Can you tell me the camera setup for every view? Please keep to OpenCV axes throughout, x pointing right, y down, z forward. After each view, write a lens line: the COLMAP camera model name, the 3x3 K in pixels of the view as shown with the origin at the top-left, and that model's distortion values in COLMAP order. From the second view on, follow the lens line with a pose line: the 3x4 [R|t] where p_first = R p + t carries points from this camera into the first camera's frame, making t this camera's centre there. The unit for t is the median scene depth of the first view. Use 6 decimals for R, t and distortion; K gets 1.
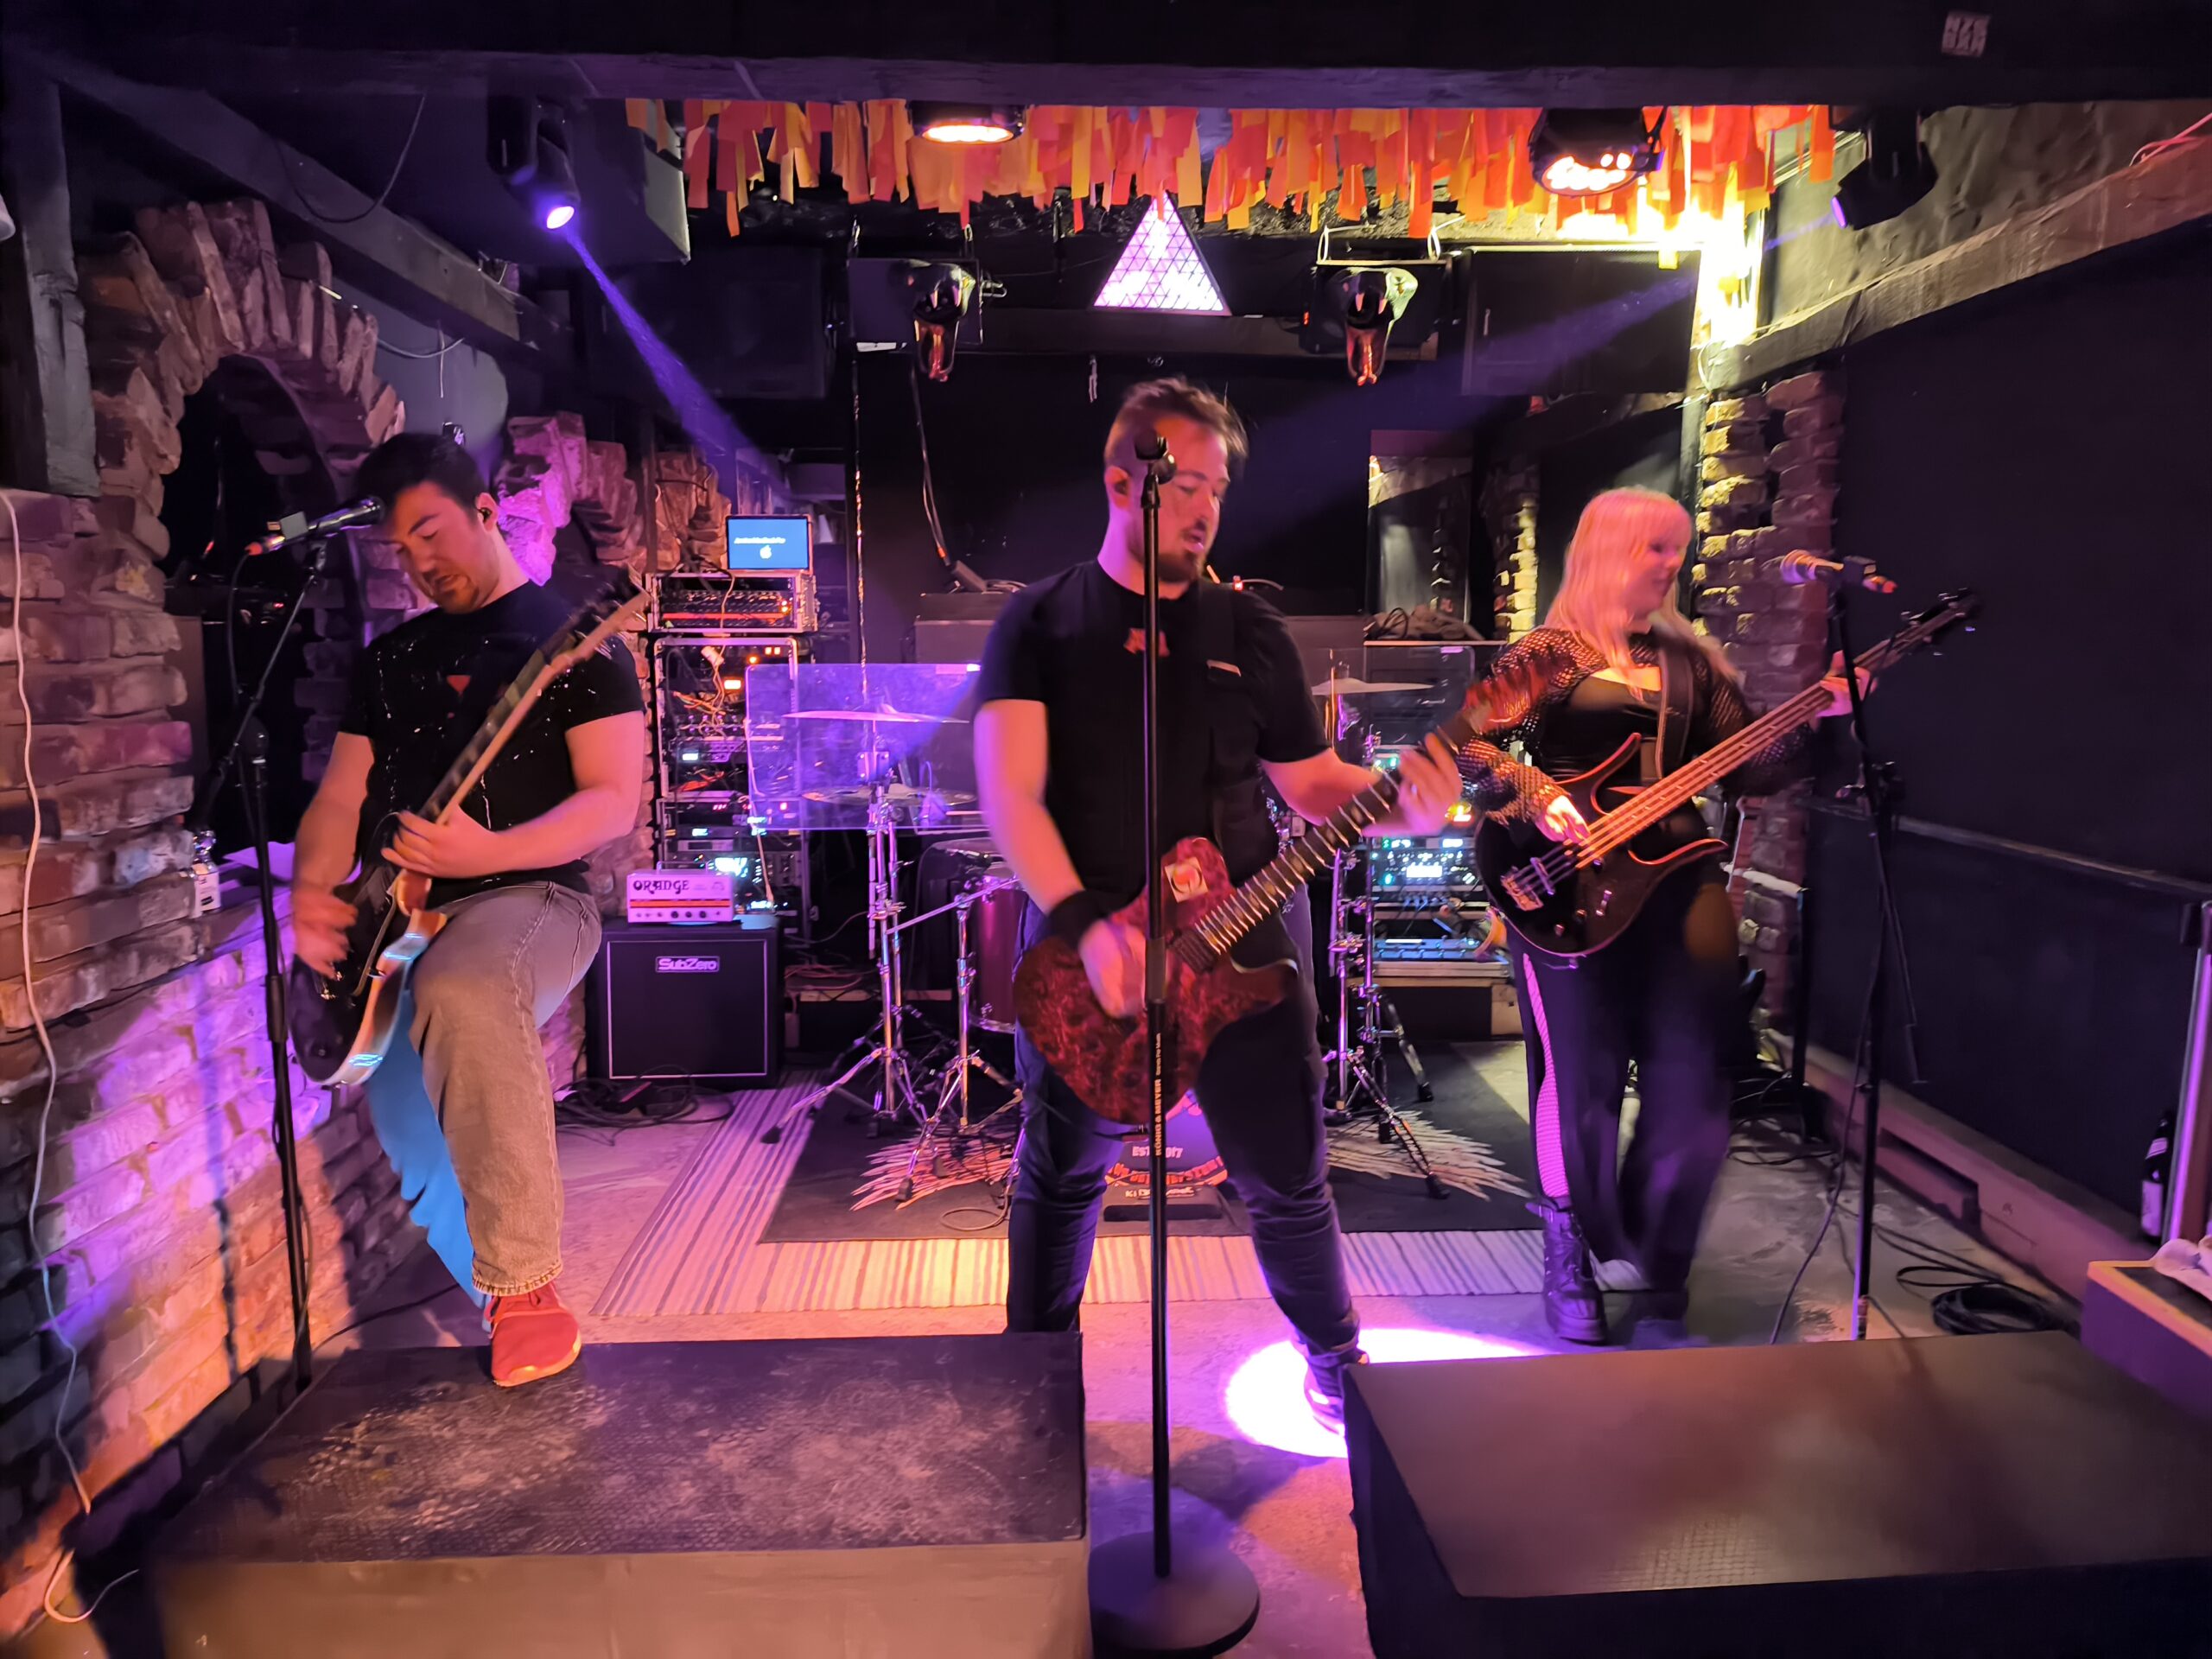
lens RADIAL K [[1540.8, 0, 1088.4], [0, 1540.8, 838.3], [0, 0, 1]] dist [0.043106, -0.050690]
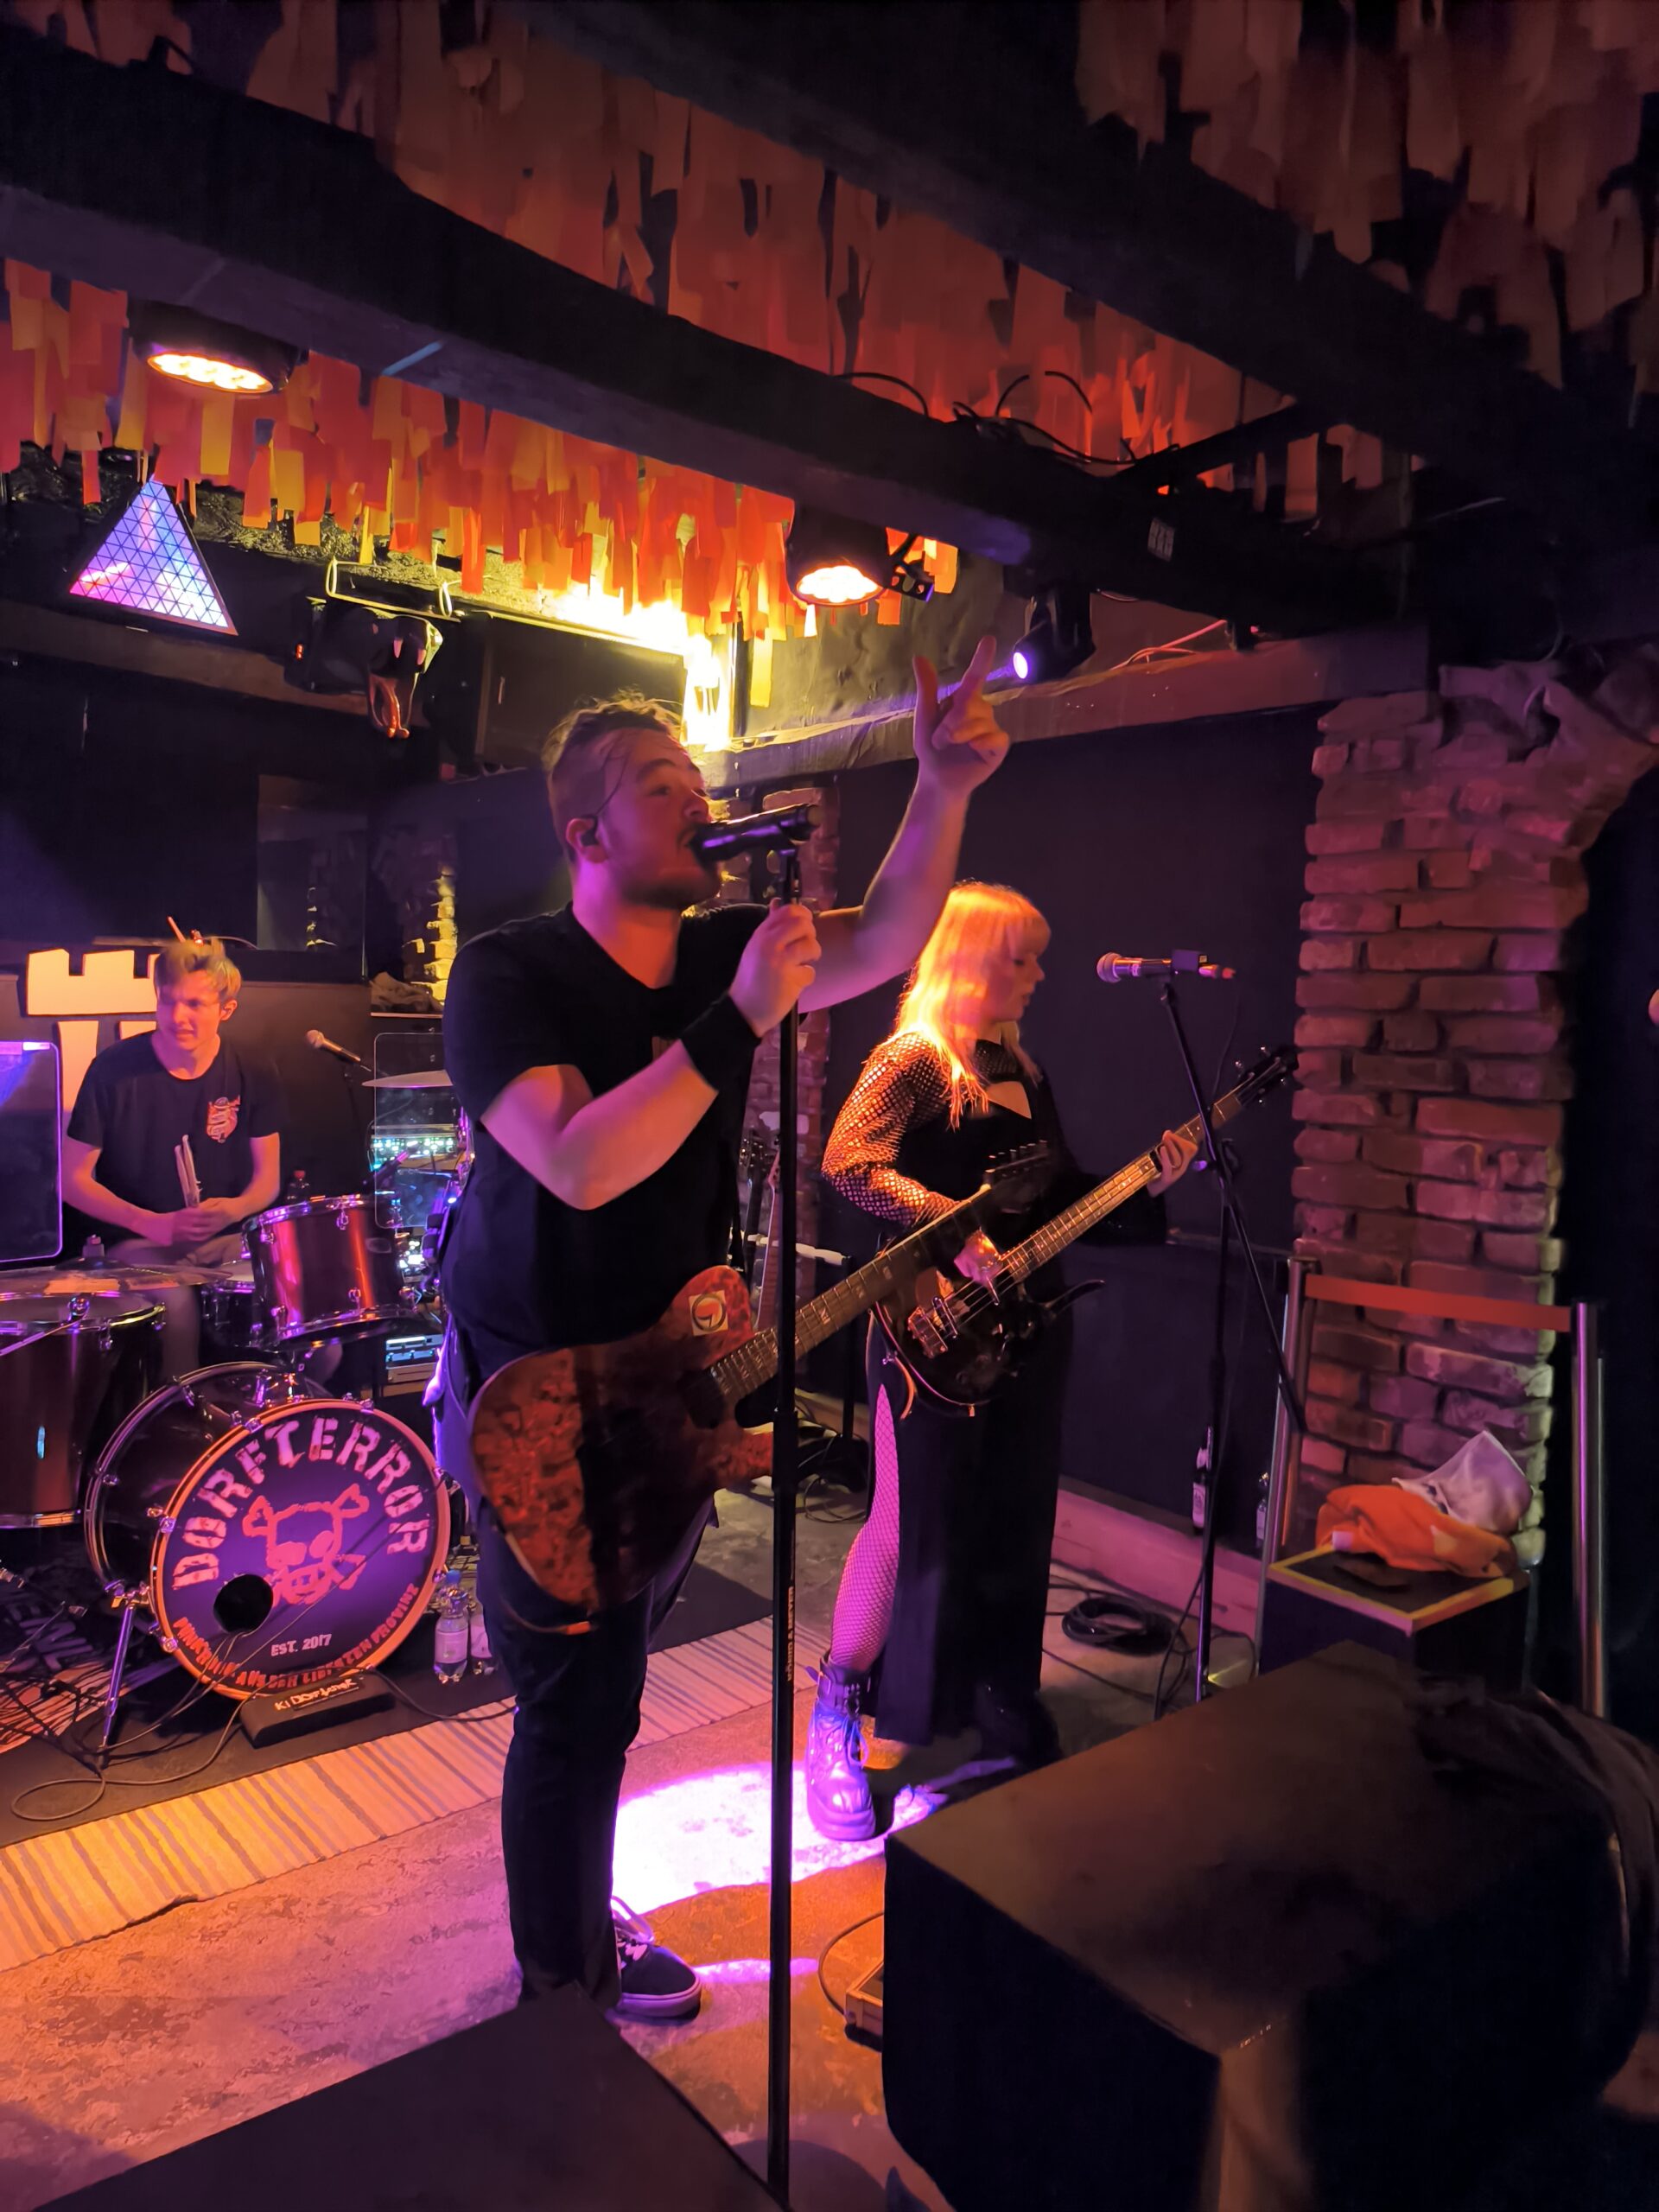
lens RADIAL K [[1540.8, 0, 831.4], [0, 1540.8, 1107.9], [0, 0, 1]] dist [0.043106, -0.050690]
pose [[0.781413, -0.011787, 0.623903, -0.217626], [0.045493, 0.998237, -0.038119, -0.030366], [-0.622354, 0.058170, 0.780572, 0.151549]]
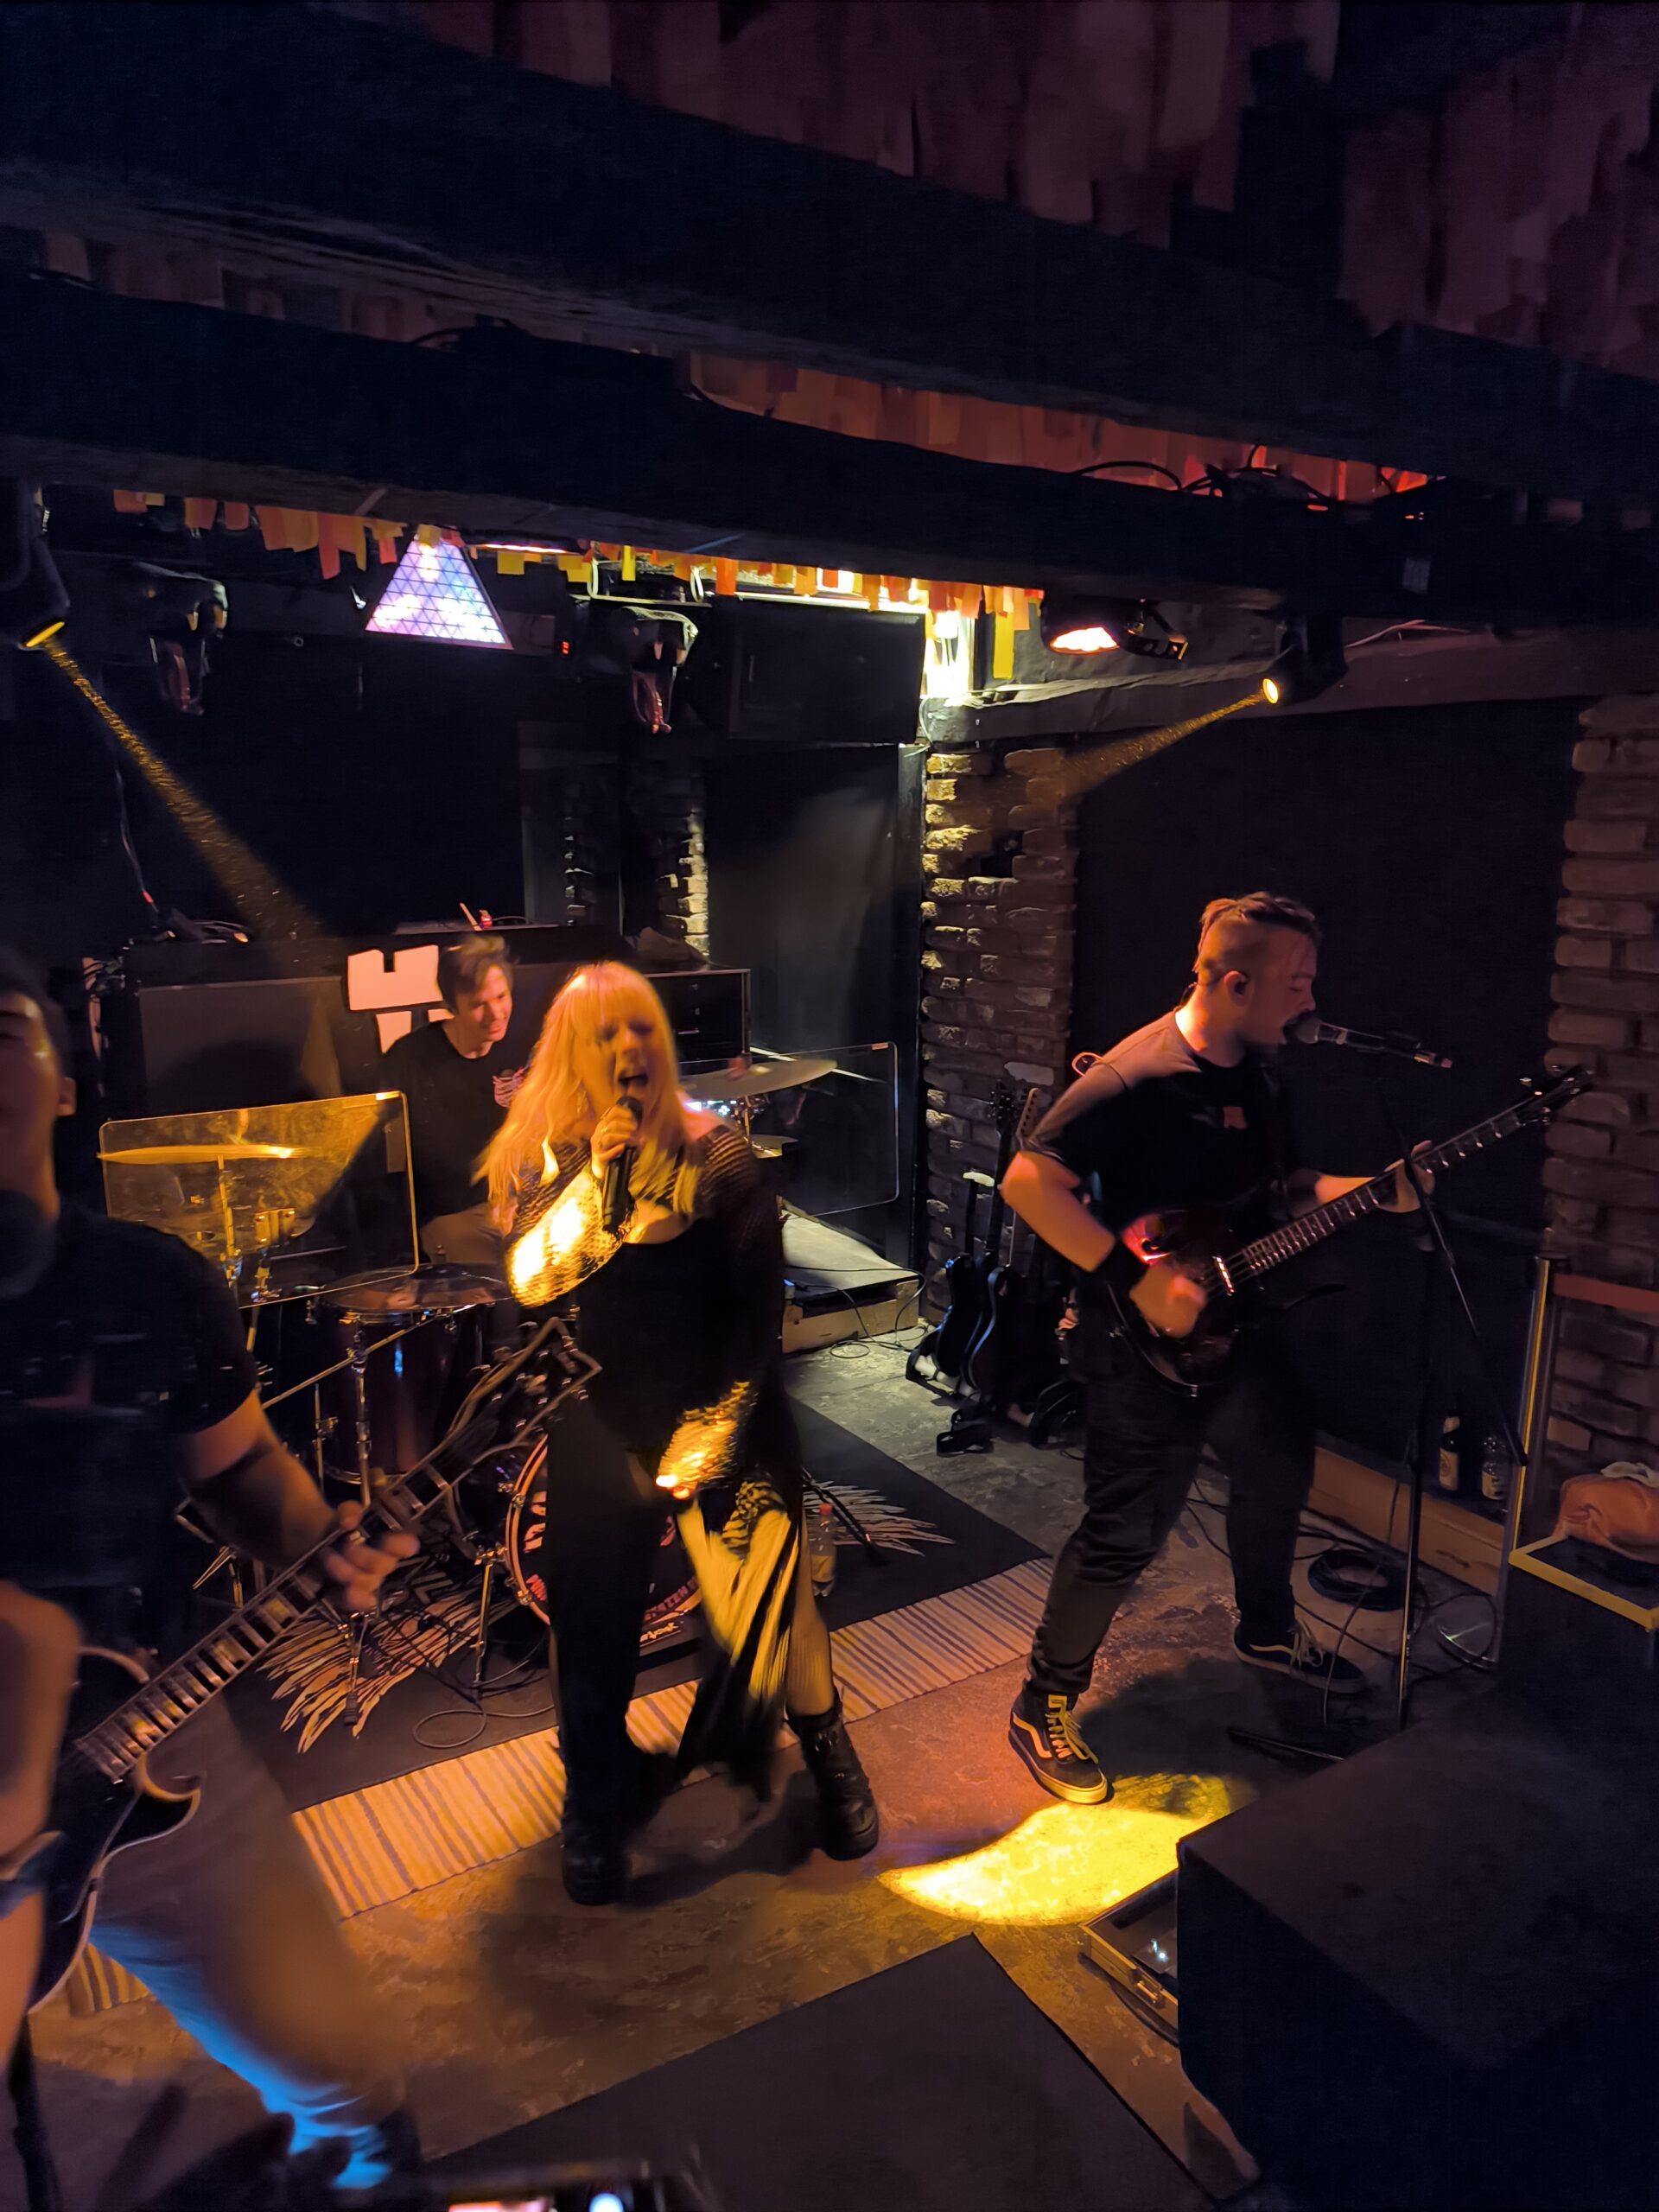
lens RADIAL K [[1540.8, 0, 849.5], [0, 1540.8, 1109.0], [0, 0, 1]] dist [0.043106, -0.050690]
pose [[0.855976, -0.093885, 0.508420, -0.261414], [0.069511, 0.995344, 0.066772, -0.128274], [-0.512322, -0.021815, 0.858516, 0.112847]]
